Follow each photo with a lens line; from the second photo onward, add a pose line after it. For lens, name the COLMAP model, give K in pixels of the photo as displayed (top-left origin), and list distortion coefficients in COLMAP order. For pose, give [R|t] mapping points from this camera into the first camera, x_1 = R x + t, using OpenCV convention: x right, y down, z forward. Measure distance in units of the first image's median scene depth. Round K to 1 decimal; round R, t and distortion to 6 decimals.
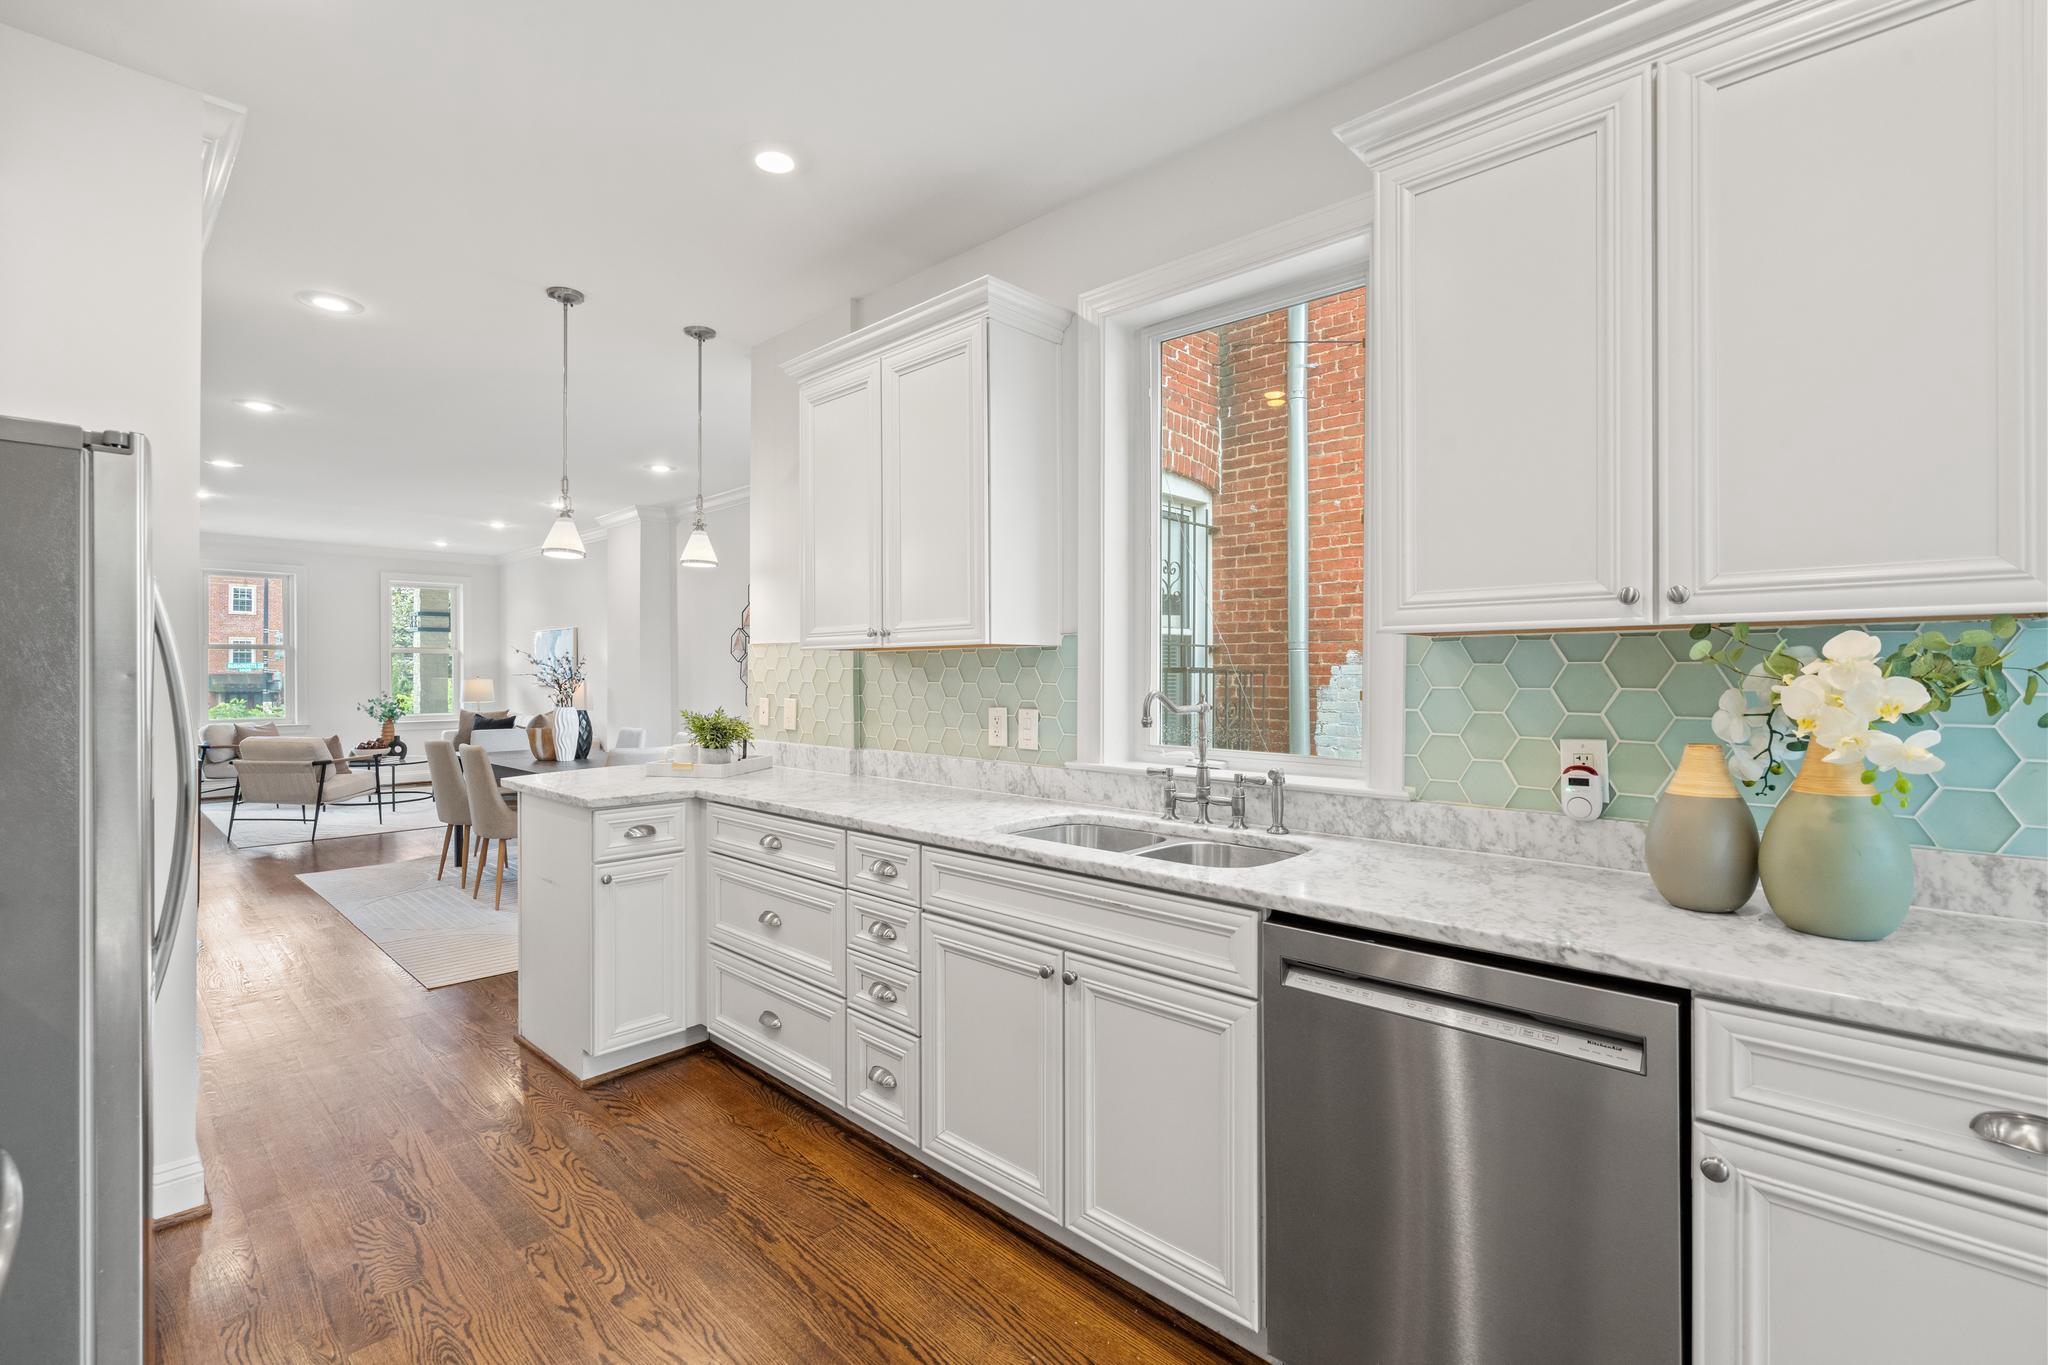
lens RADIAL K [[918.0, 0, 1024.3], [0, 918.0, 667.0], [0, 0, 1]] dist [-0.020000, 0.000518]
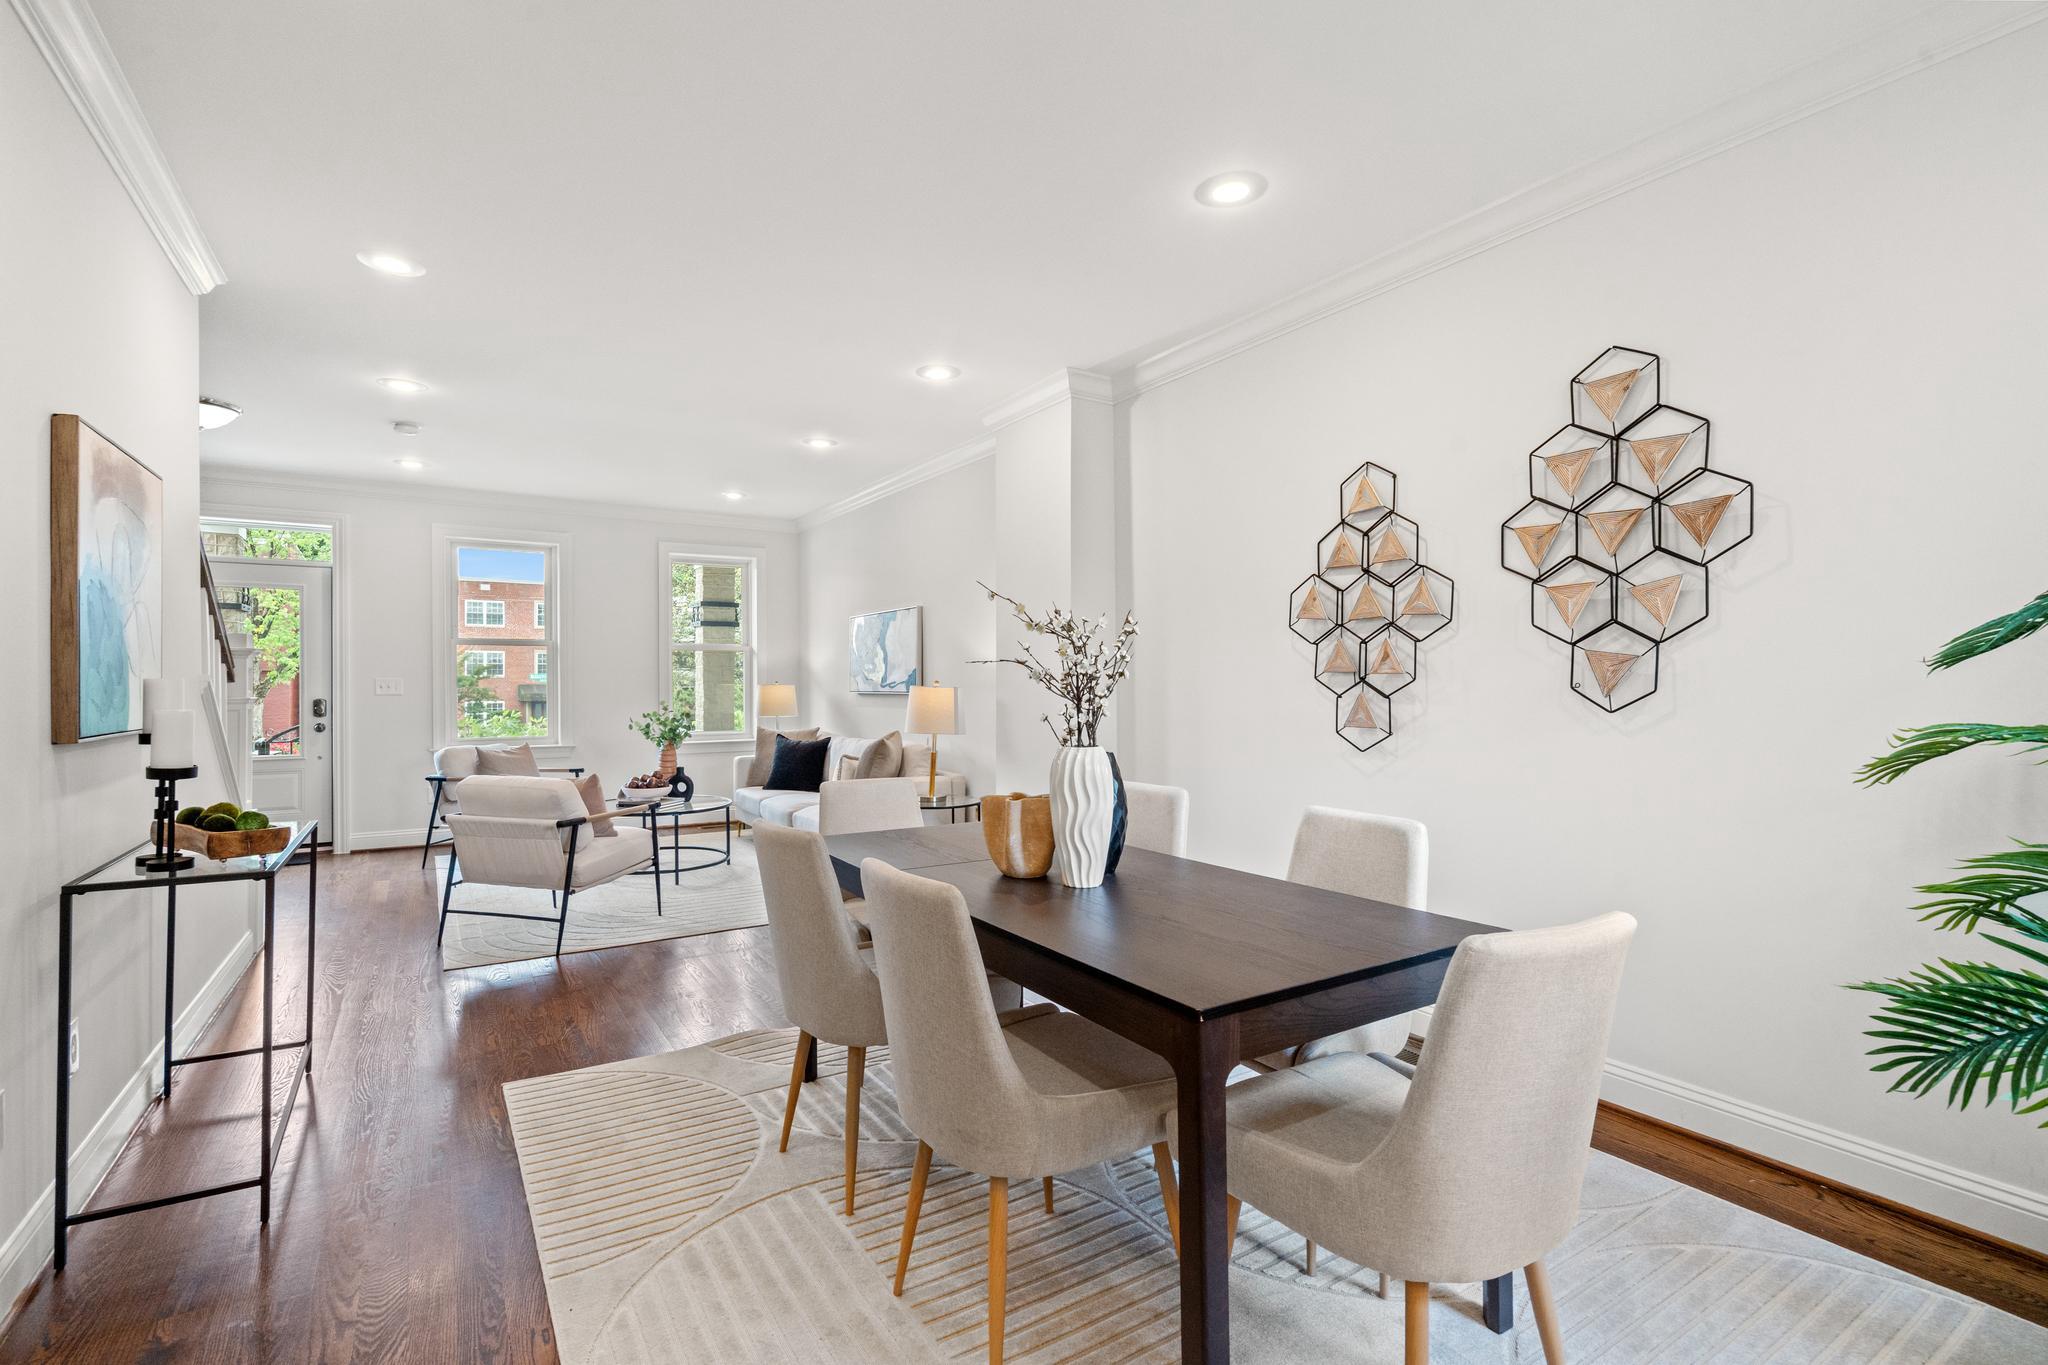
lens RADIAL K [[927.9, 0, 1003.5], [0, 927.9, 676.0], [0, 0, 1]] dist [-0.004974, 0.000040]
pose [[0.966400, -0.001768, -0.257038, -0.280783], [0.001111, 0.999996, -0.002703, 0.009475], [0.257042, 0.002326, 0.966398, 0.395666]]
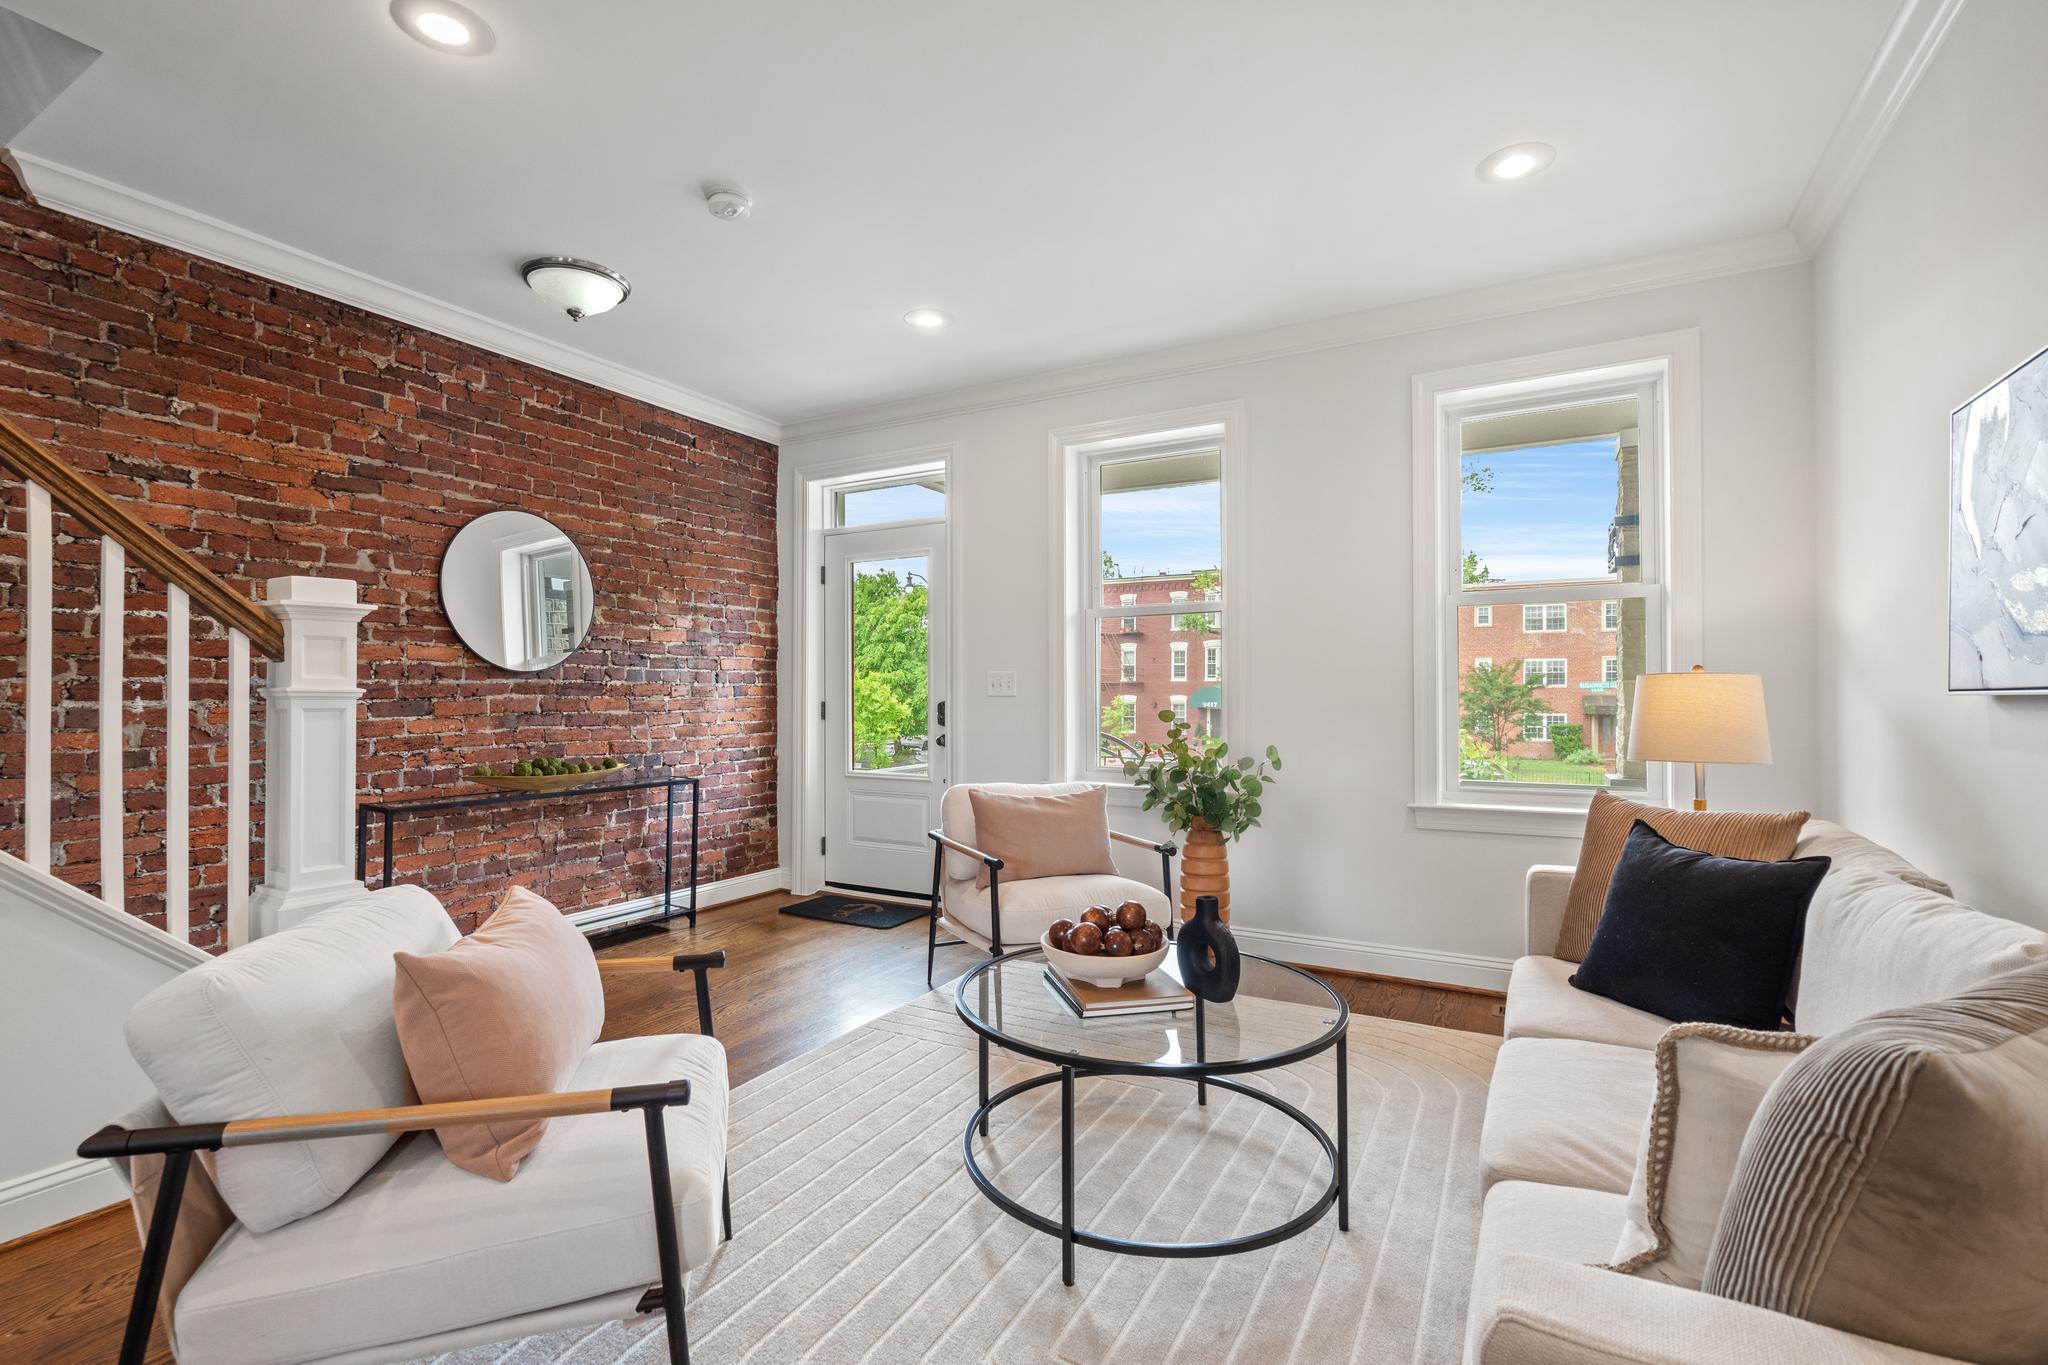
lens RADIAL K [[927.9, 0, 1003.5], [0, 927.9, 676.0], [0, 0, 1]] dist [-0.004974, 0.000040]
pose [[0.237074, -0.018652, -0.971312, -0.469718], [0.003632, 0.999826, -0.018313, 0.021175], [0.971485, 0.000814, 0.237101, 0.899709]]
